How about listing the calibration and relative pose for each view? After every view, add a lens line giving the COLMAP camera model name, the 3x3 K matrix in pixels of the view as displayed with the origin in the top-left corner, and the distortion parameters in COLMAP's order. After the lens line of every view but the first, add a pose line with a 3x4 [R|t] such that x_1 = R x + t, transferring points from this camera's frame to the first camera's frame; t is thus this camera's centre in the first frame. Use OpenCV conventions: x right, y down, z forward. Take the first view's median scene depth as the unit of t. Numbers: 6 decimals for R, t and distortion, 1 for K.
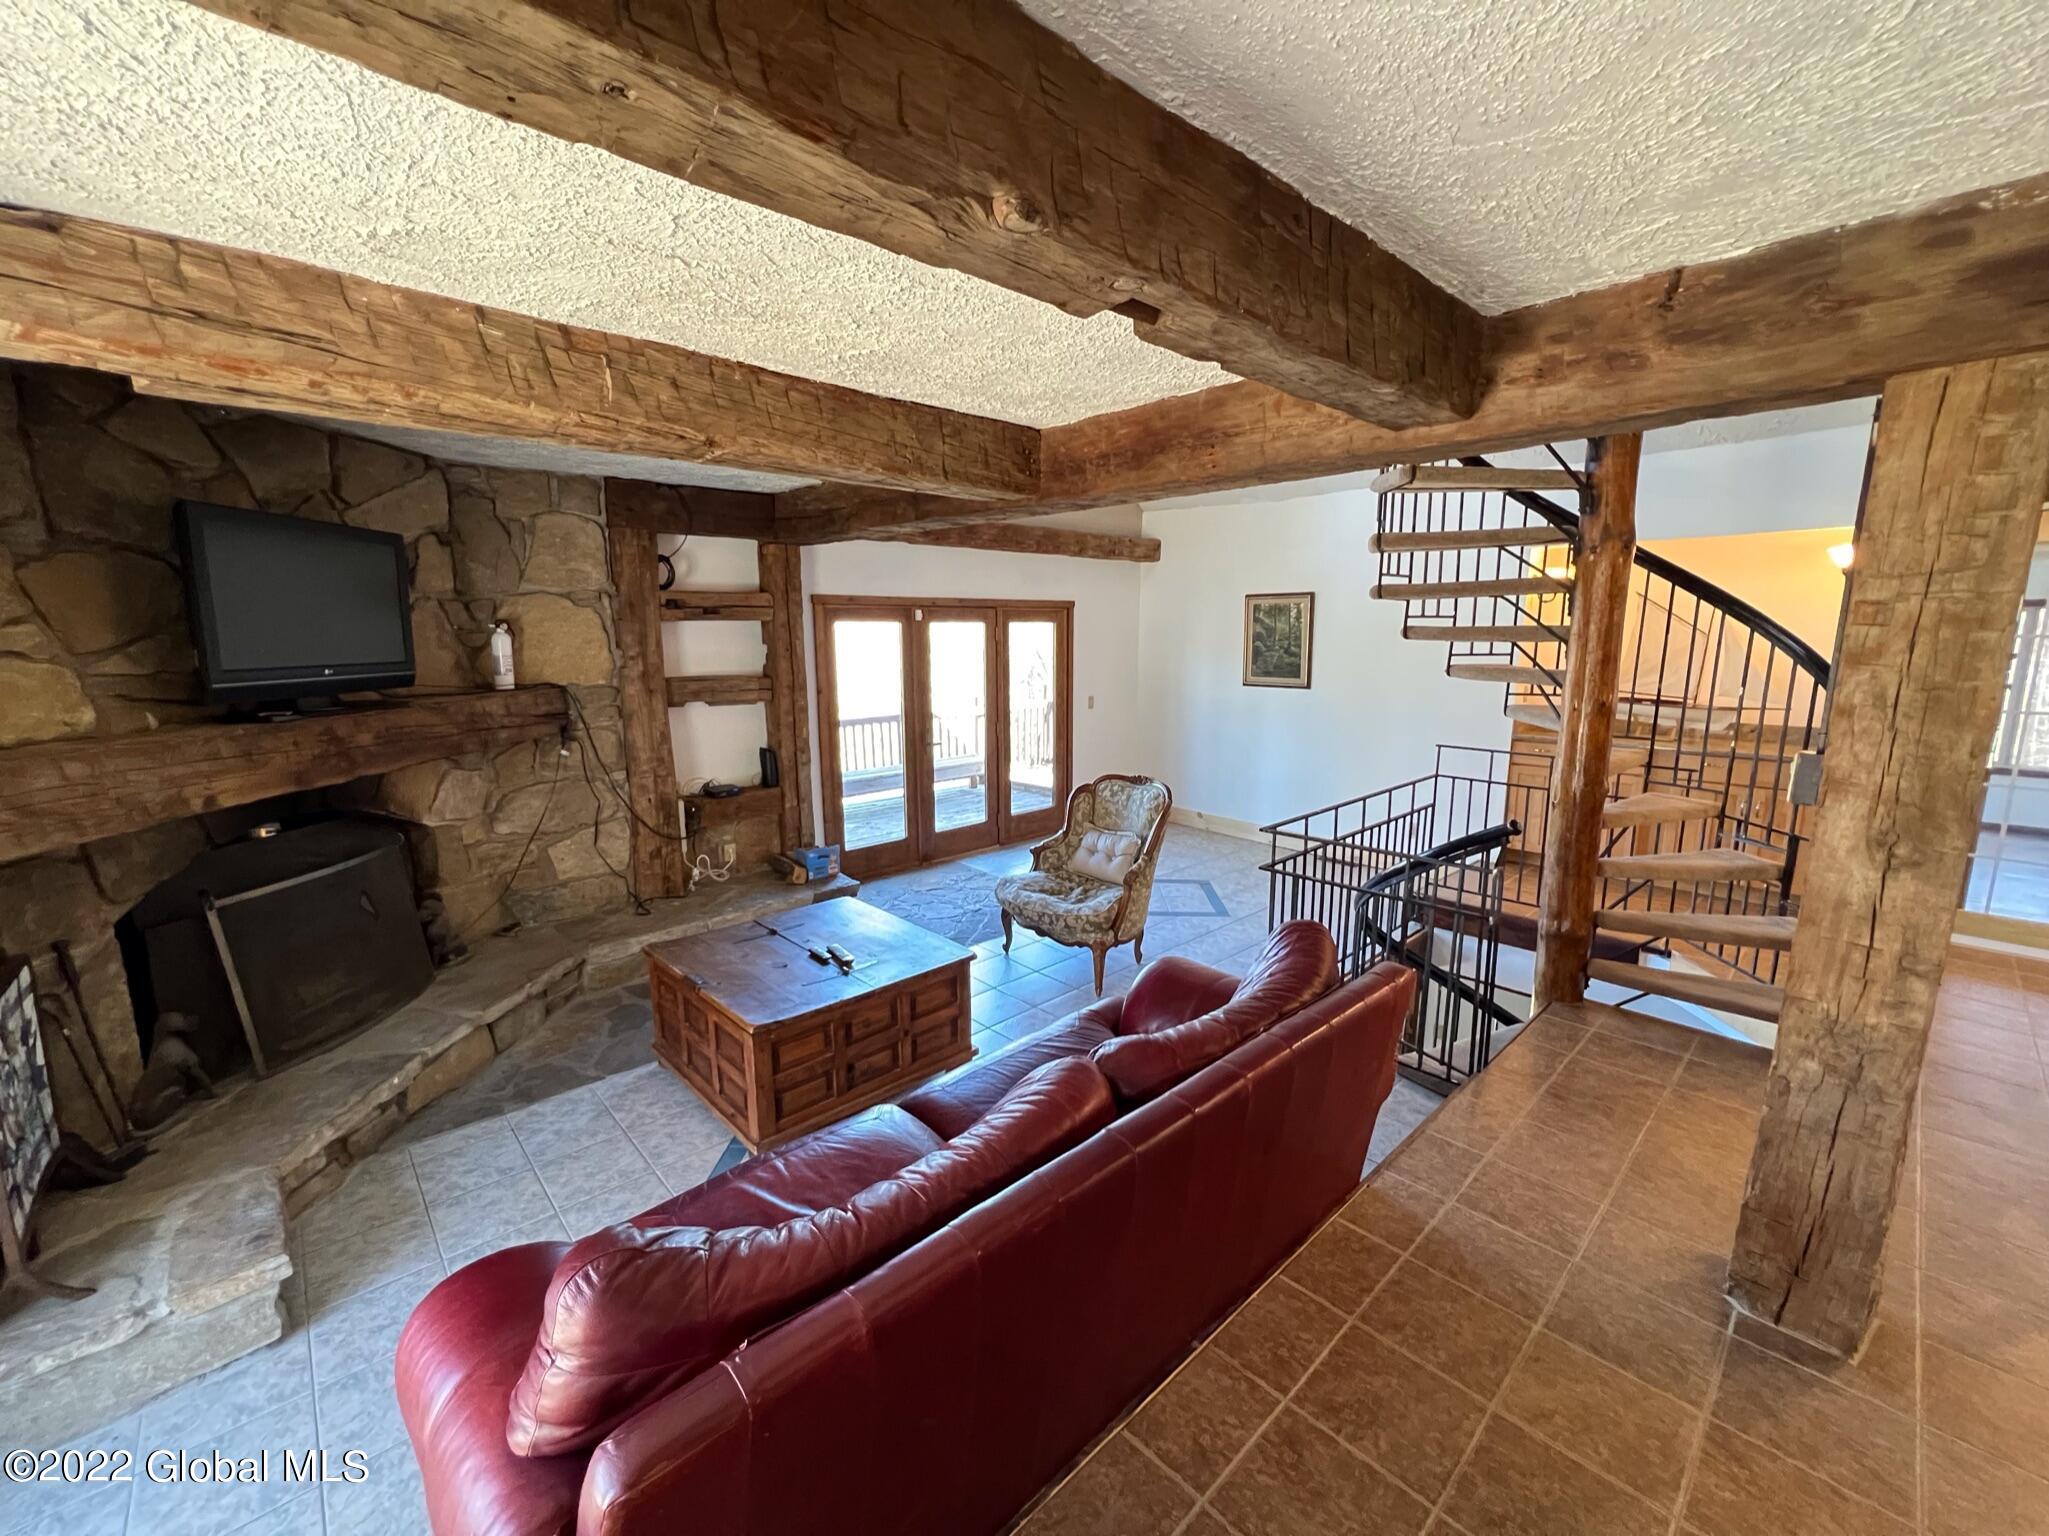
lens RADIAL K [[822.9, 0, 1023.2], [0, 822.9, 765.2], [0, 0, 1]] dist [0.000009, 0.000156]
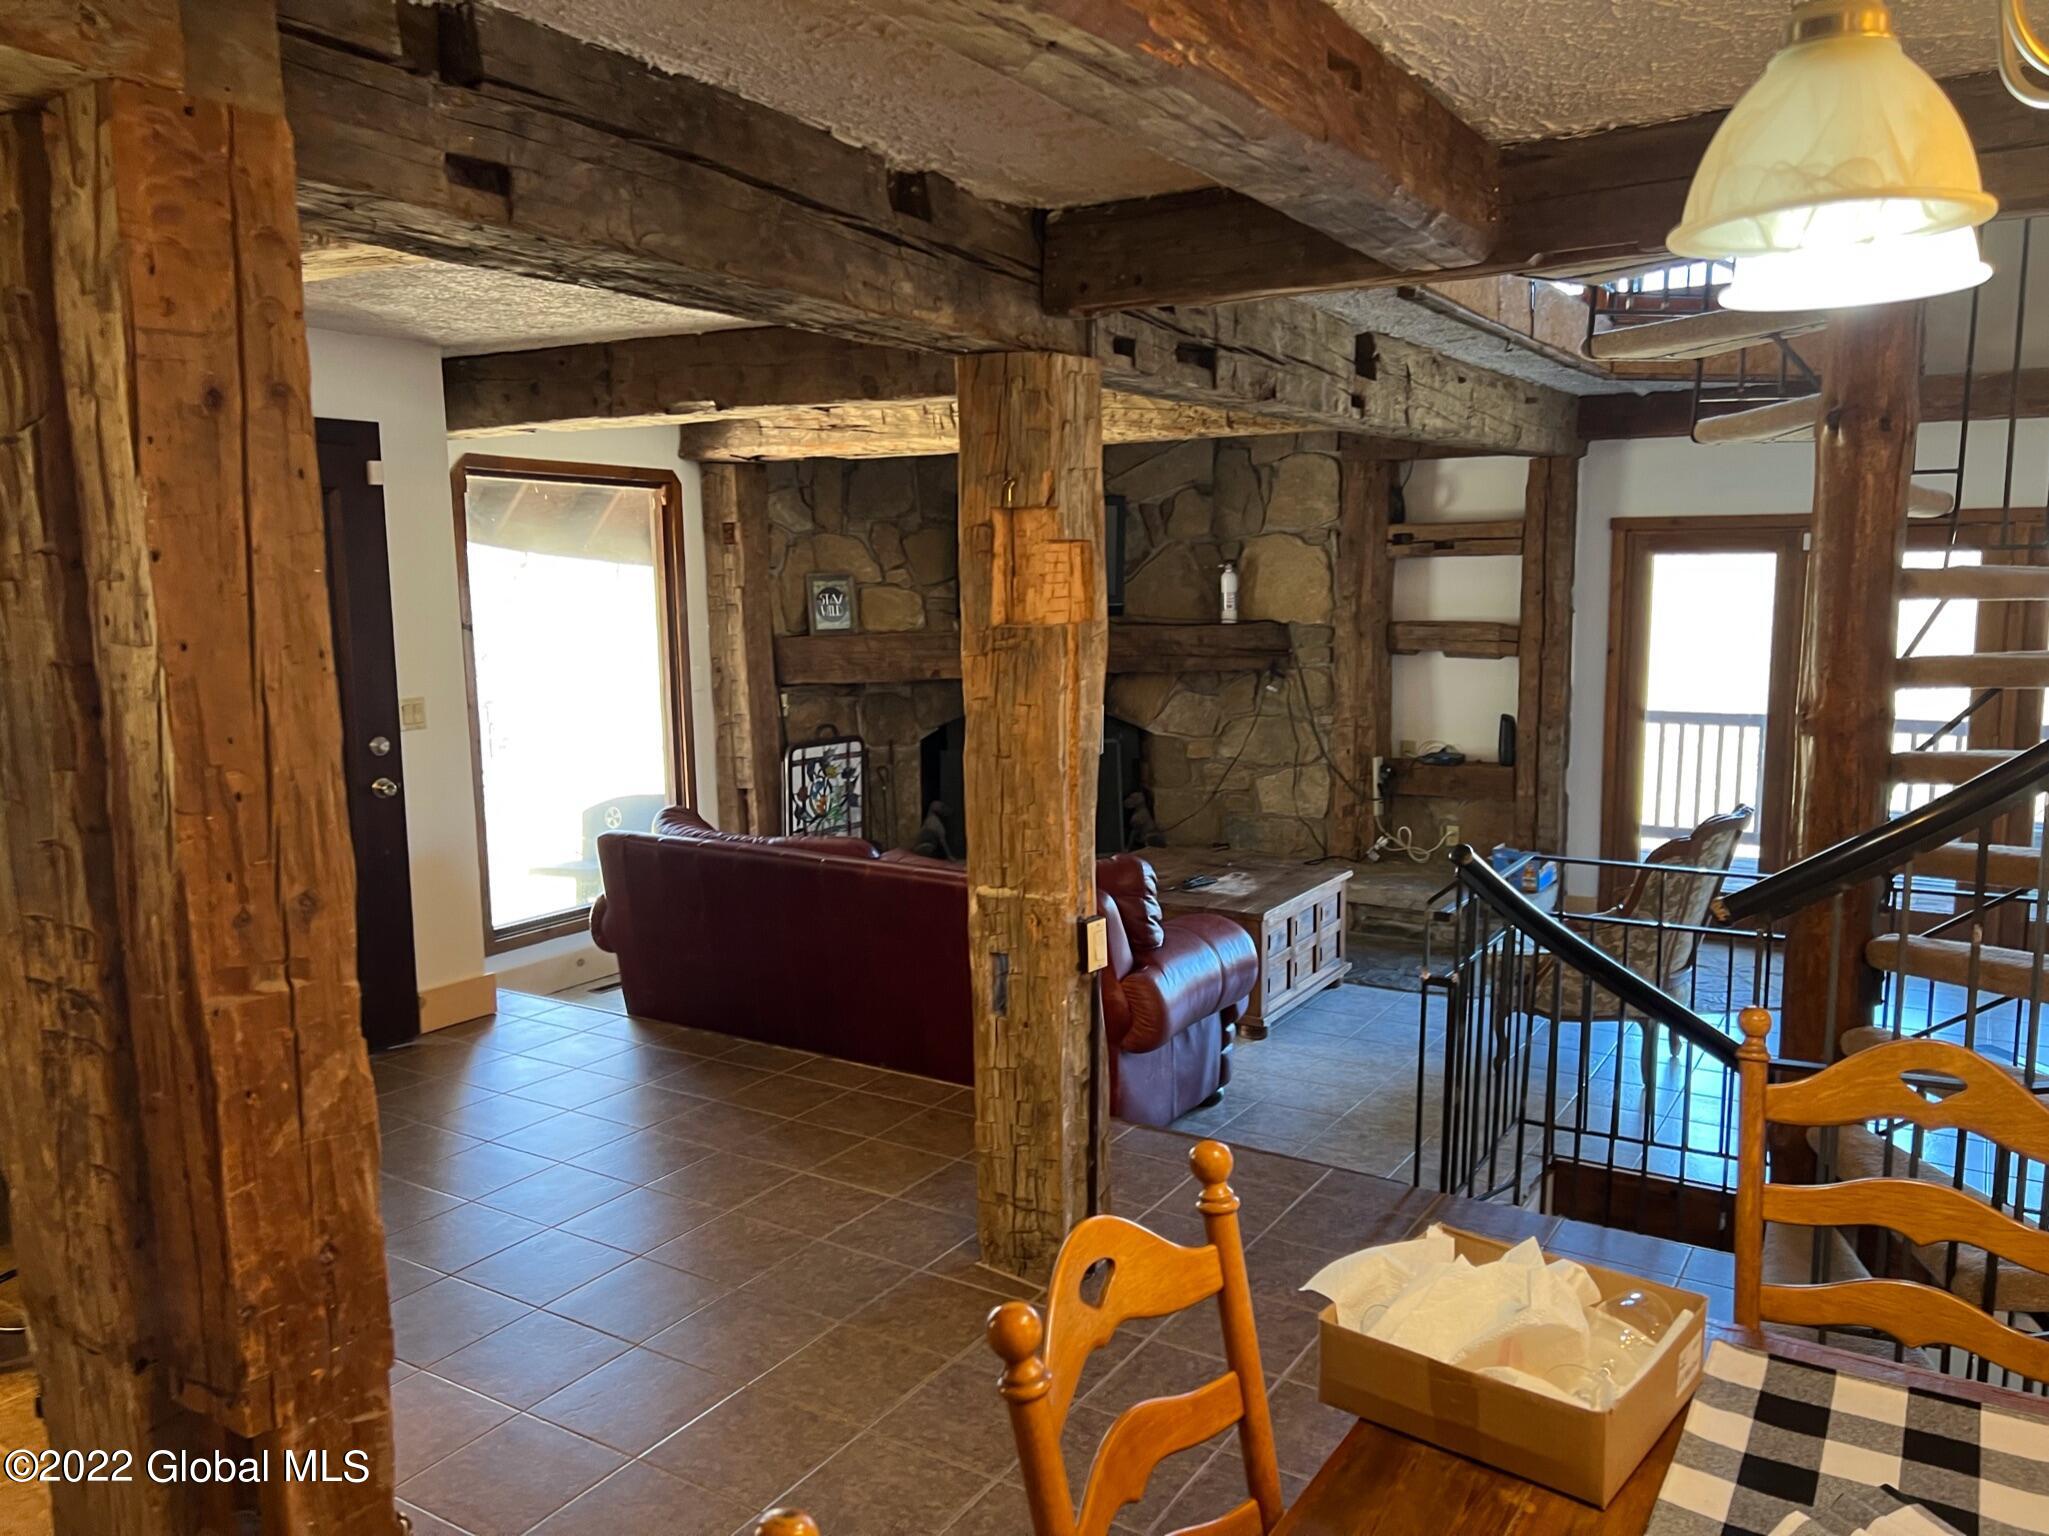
lens RADIAL K [[1535.3, 0, 1024.2], [0, 1535.3, 779.5], [0, 0, 1]] dist [0.055563, -0.000373]
pose [[0.269142, 0.134558, -0.953654, 1.083439], [-0.149357, 0.984044, 0.096694, -0.038131], [0.951449, 0.116411, 0.284945, 0.155146]]
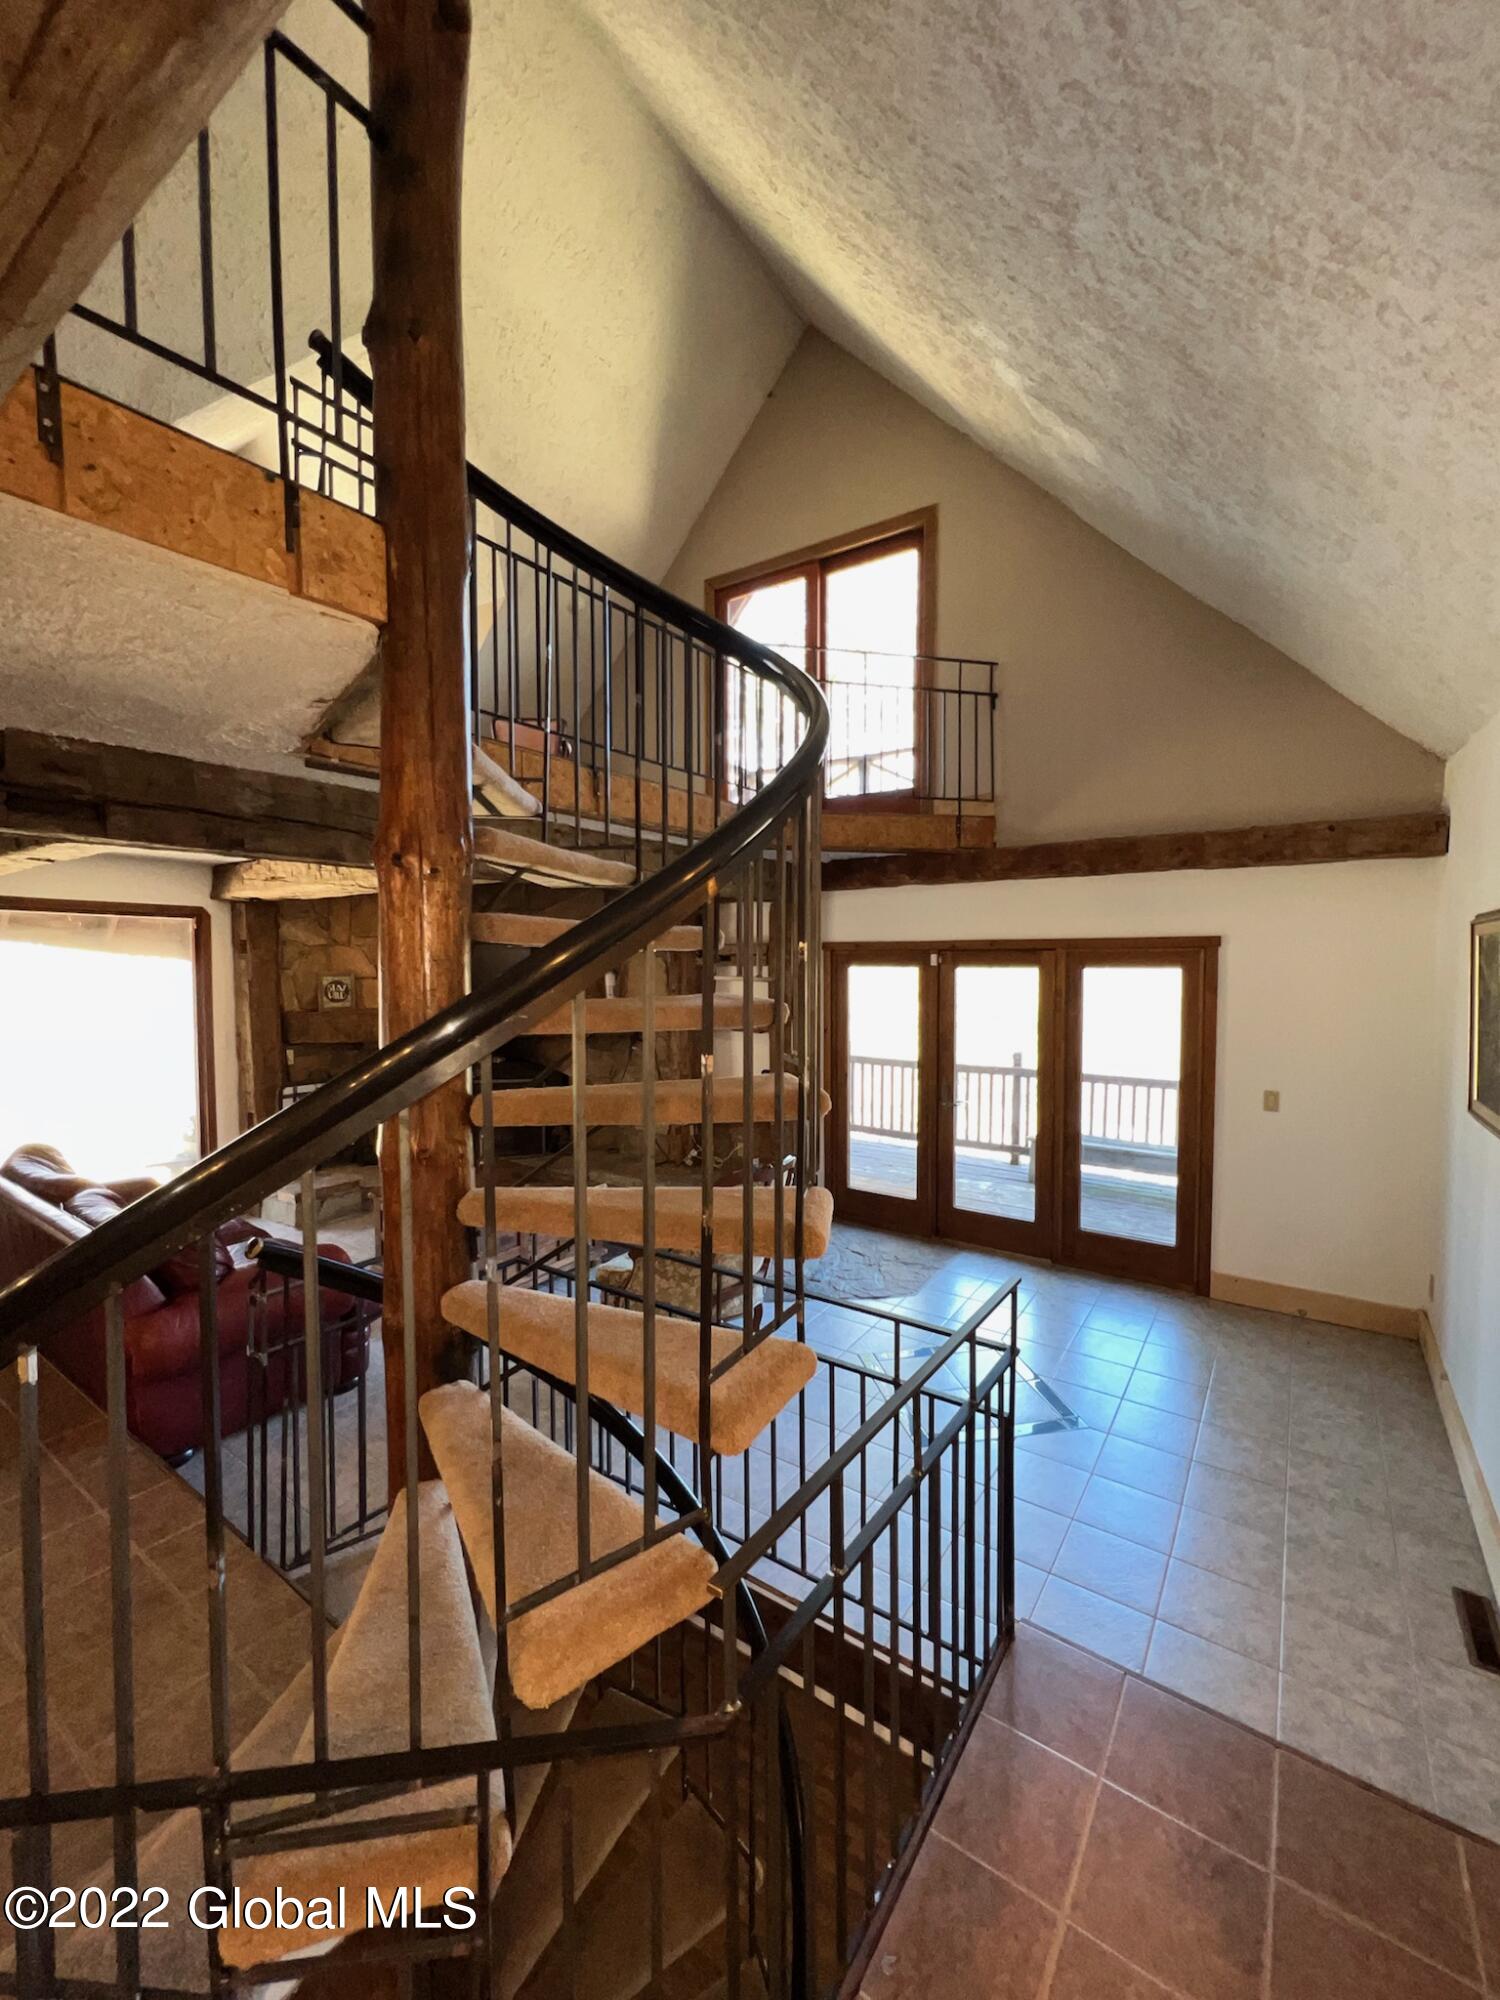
lens RADIAL K [[803.2, 0, 749.2], [0, 803.2, 992.0], [0, 0, 1]] dist [0.000009, 0.000156]
pose [[0.222317, 0.044544, -0.973956, 0.886631], [-0.160578, 0.986987, 0.008487, -0.152987], [0.961660, 0.154509, 0.226577, 0.762033]]
